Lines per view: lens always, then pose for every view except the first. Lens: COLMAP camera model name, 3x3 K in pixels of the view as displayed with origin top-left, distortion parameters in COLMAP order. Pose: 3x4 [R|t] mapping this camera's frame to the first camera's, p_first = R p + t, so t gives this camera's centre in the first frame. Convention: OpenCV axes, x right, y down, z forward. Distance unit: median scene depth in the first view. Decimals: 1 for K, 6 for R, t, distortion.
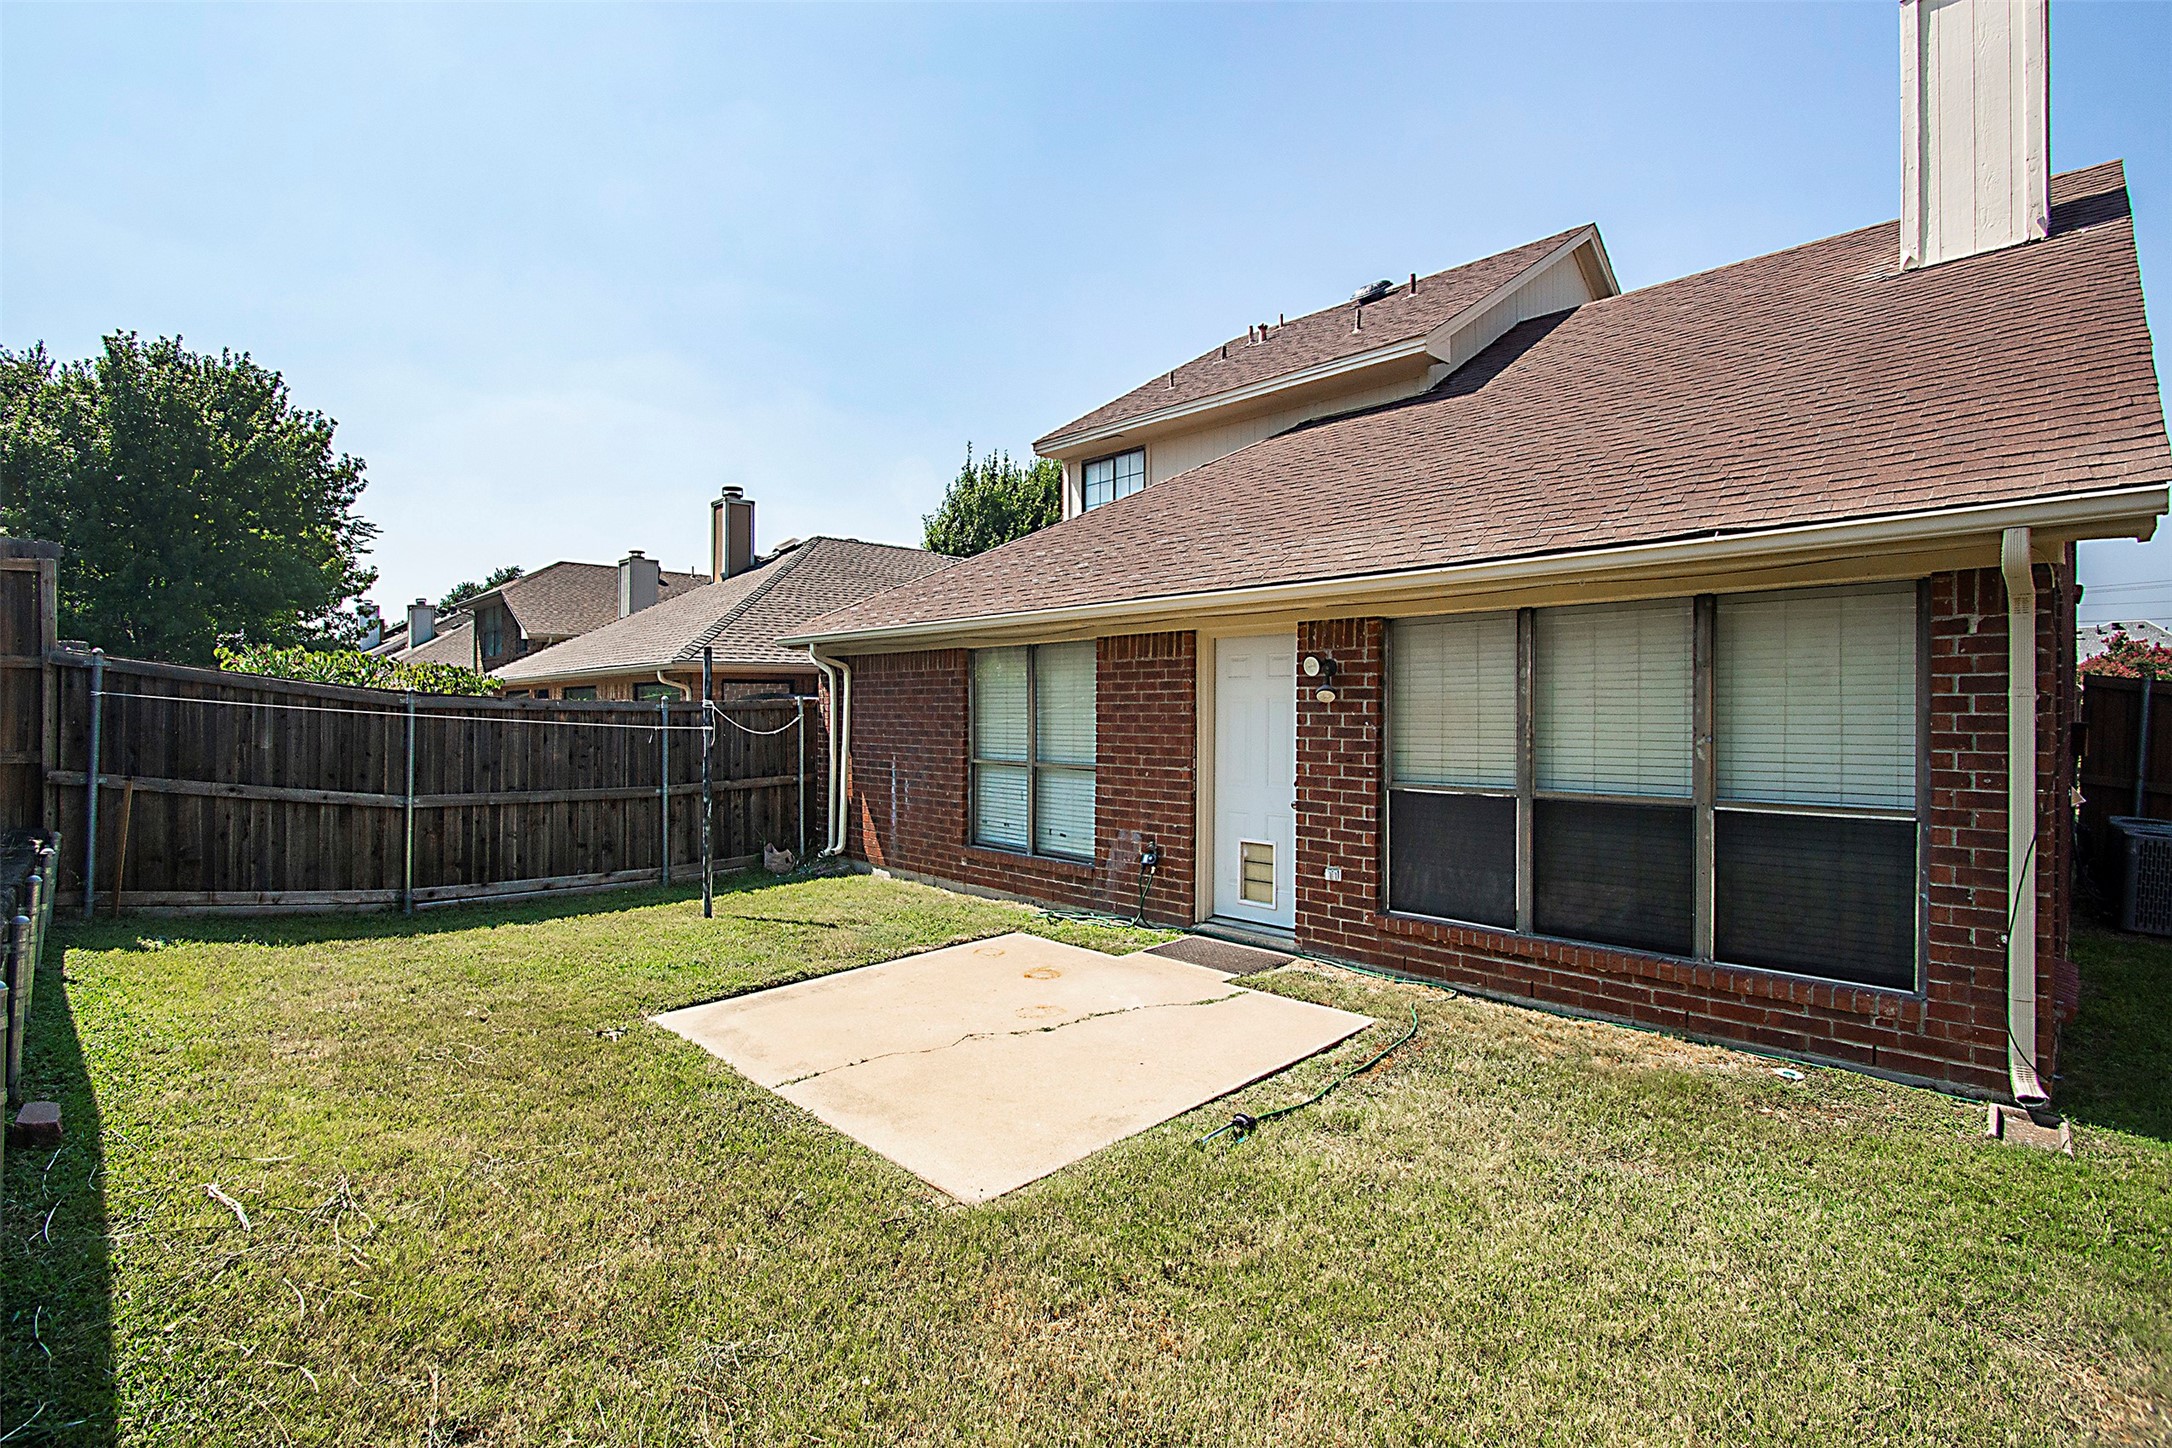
lens RADIAL K [[1029.5, 0, 1088.2], [0, 1029.5, 704.5], [0, 0, 1]] dist [0.011555, -0.024140]
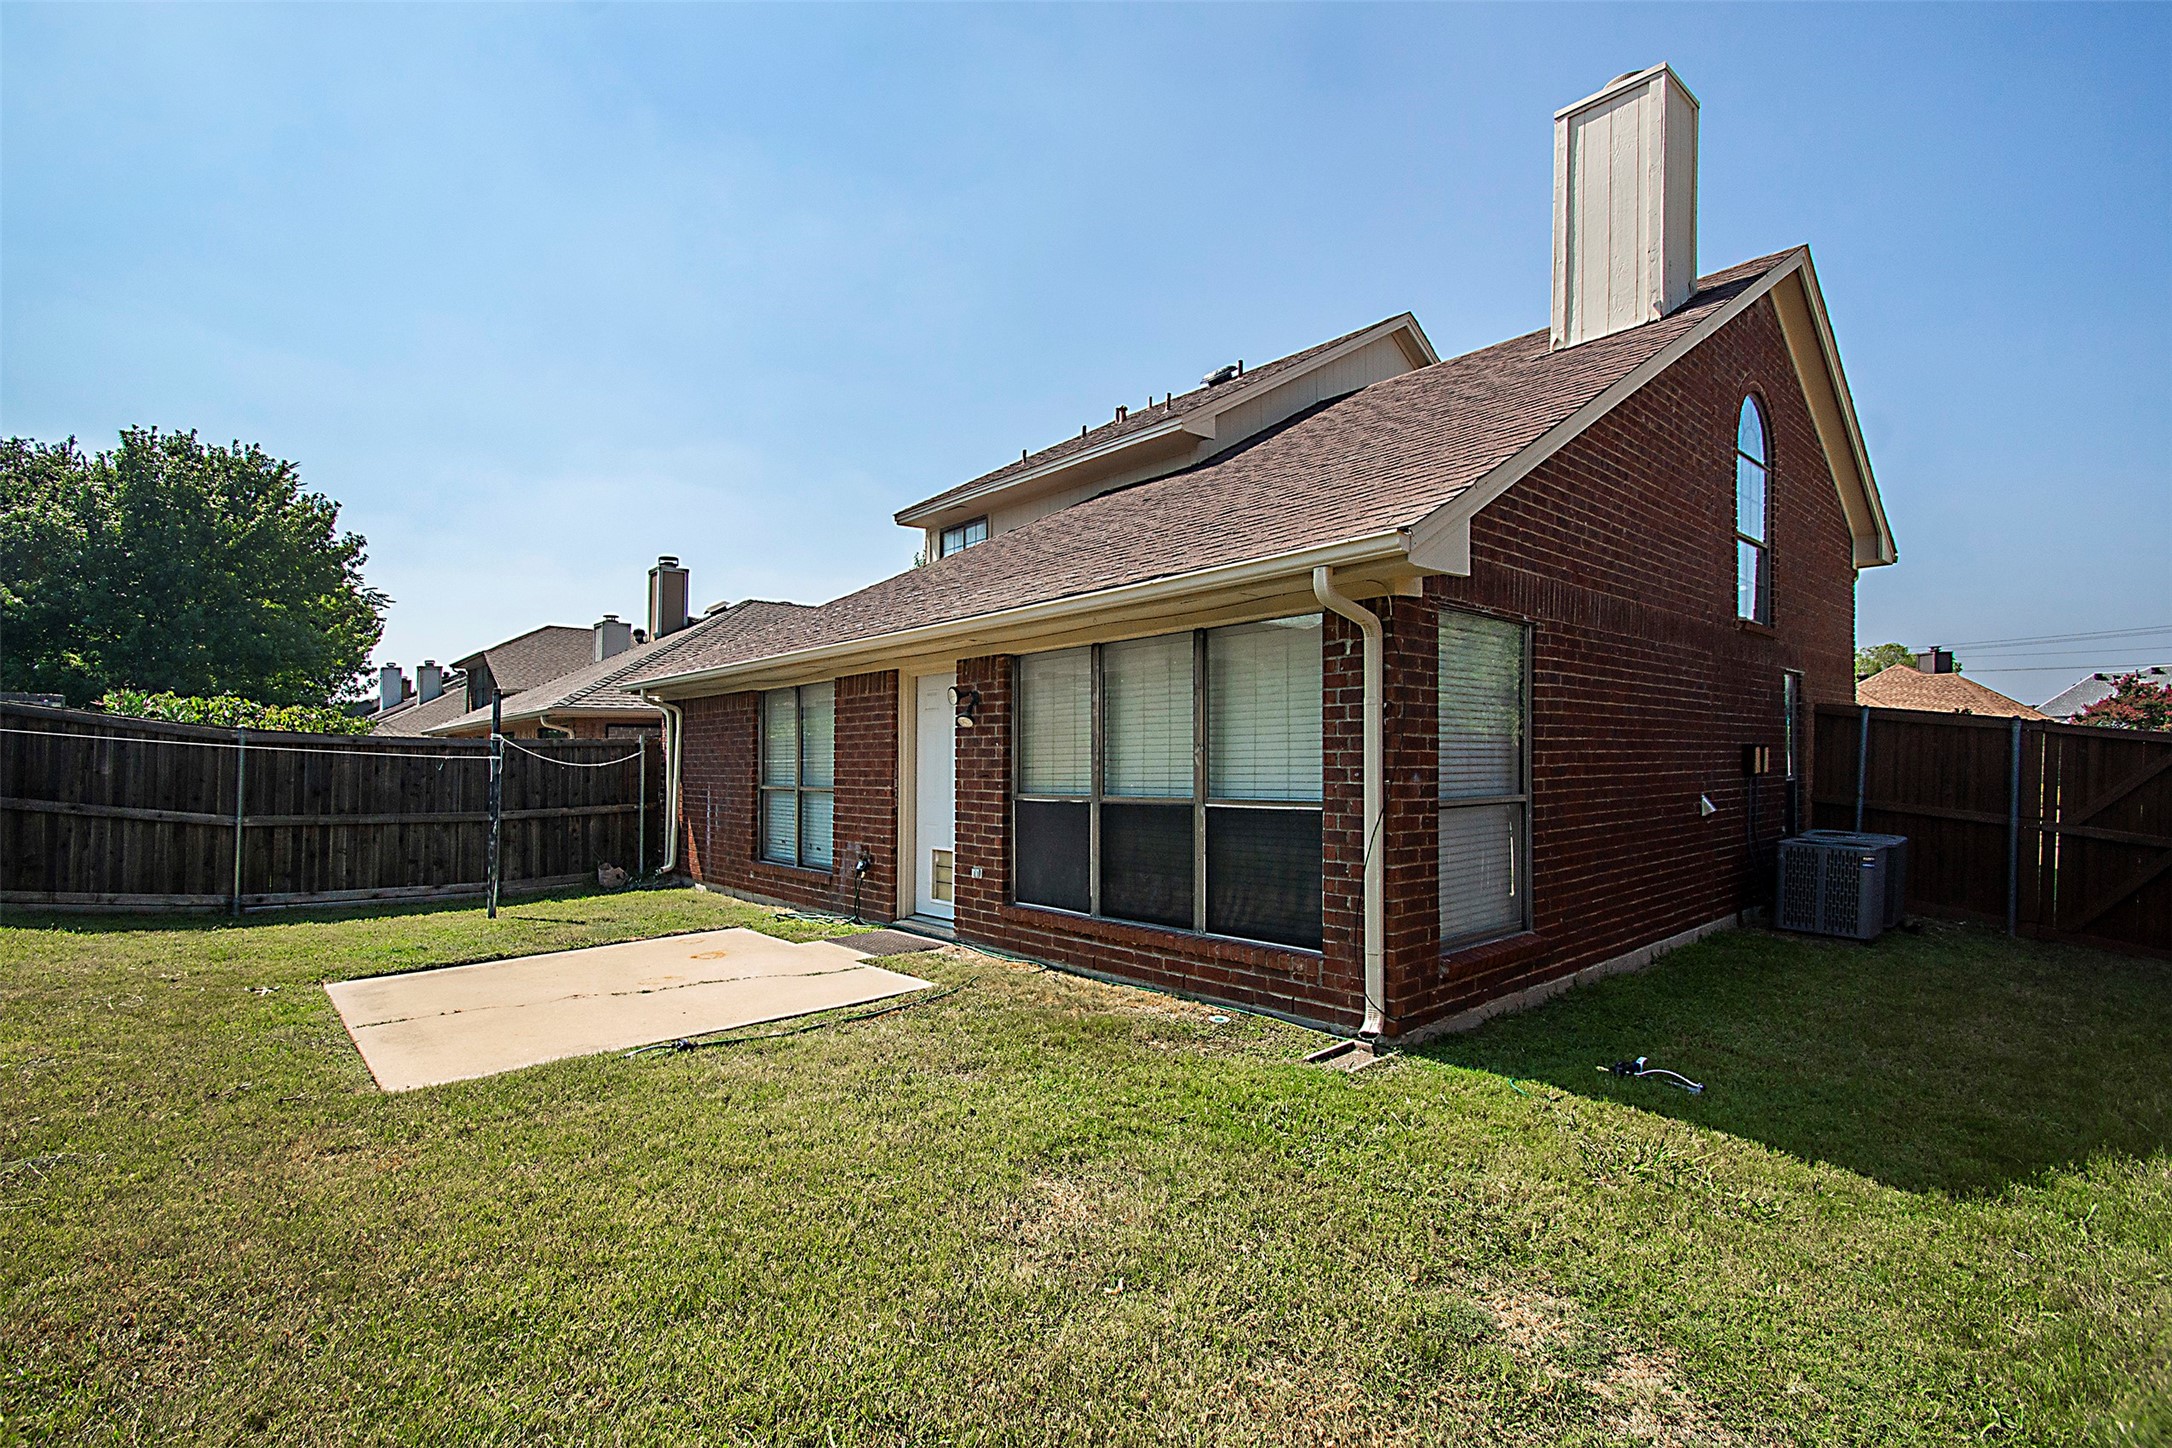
lens RADIAL K [[970.5, 0, 1156.8], [0, 970.5, 739.0], [0, 0, 1]] dist [0.003492, -0.013474]
pose [[0.999916, -0.009321, -0.008956, 0.399352], [0.009112, 0.999693, -0.023023, 0.034592], [0.009168, 0.022940, 0.999695, -0.098841]]
